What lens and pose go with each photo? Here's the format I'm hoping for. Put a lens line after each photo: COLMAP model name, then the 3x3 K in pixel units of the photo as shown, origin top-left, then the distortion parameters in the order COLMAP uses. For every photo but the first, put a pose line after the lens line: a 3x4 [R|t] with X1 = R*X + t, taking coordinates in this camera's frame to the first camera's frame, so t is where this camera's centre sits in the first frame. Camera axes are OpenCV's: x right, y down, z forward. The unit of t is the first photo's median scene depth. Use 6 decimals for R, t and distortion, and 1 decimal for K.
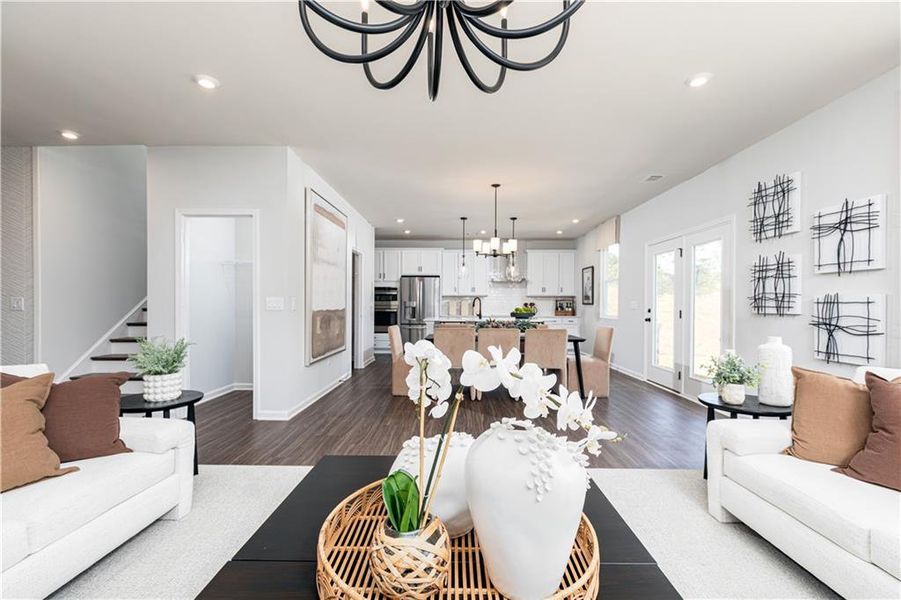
lens RADIAL K [[415.6, 0, 454.1], [0, 415.6, 302.9], [0, 0, 1]] dist [-0.005441, 0.000110]
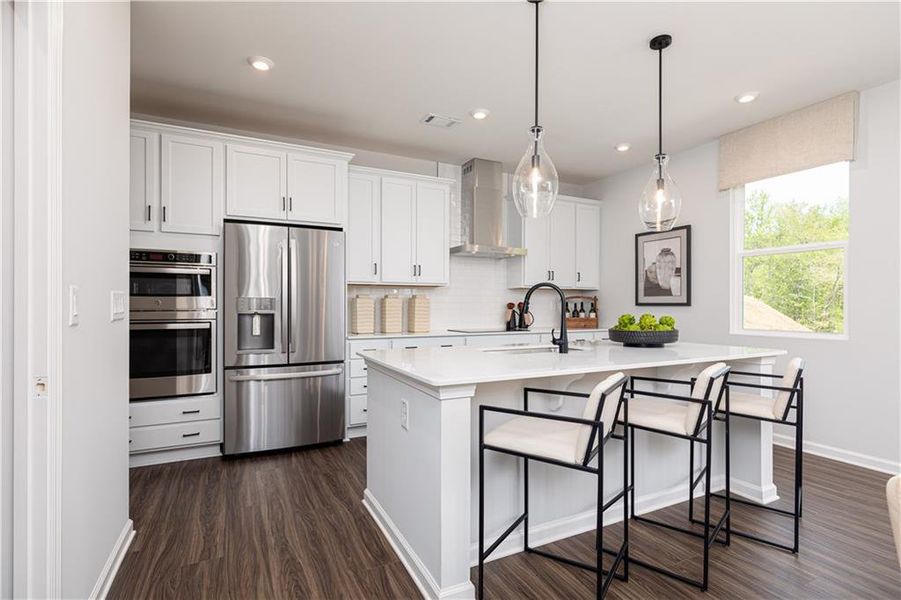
lens RADIAL K [[452.0, 0, 448.4], [0, 452.0, 306.6], [0, 0, 1]] dist [0.001490, -0.000177]
pose [[0.895507, -0.003622, 0.445033, -0.128510], [-0.000527, 0.999958, 0.009198, 0.000100], [-0.445047, -0.008471, 0.895467, 0.596466]]
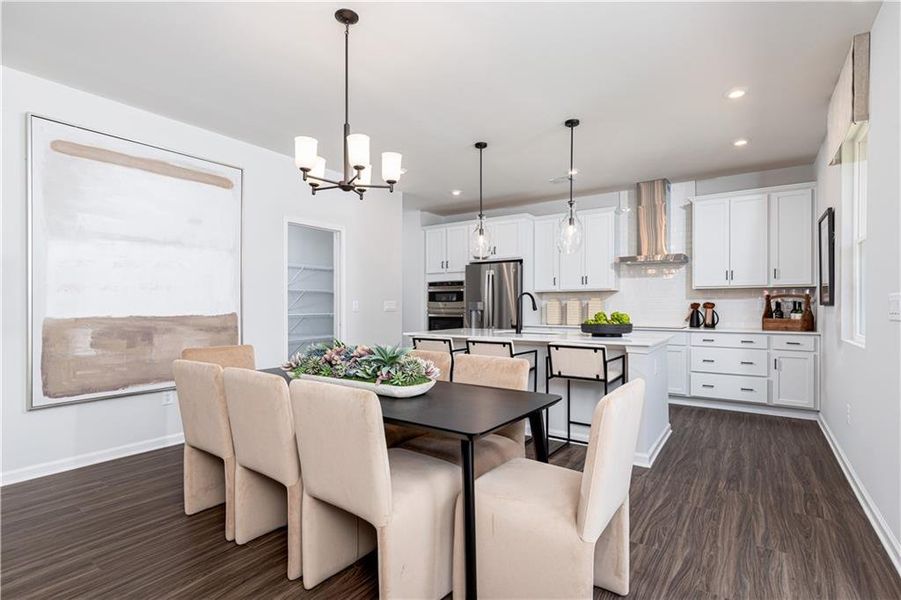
lens RADIAL K [[441.6, 0, 445.9], [0, 441.6, 305.2], [0, 0, 1]] dist [0.000020, 0.000088]
pose [[0.820833, -0.004837, -0.571148, 0.243039], [0.006782, 0.999976, 0.001278, 0.000473], [0.571128, -0.004923, 0.820846, 0.398943]]
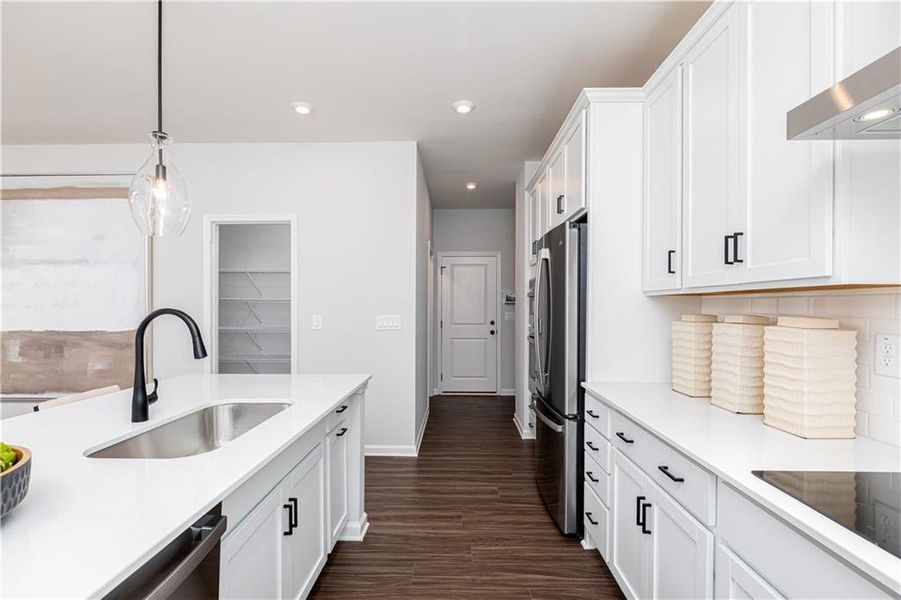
lens RADIAL K [[415.6, 0, 449.8], [0, 415.6, 307.8], [0, 0, 1]] dist [-0.005441, 0.000110]
pose [[-0.018314, 0.001457, -0.999831, 0.201474], [0.004114, 0.999991, 0.001382, -0.011740], [0.999824, -0.004088, -0.018320, 0.921856]]
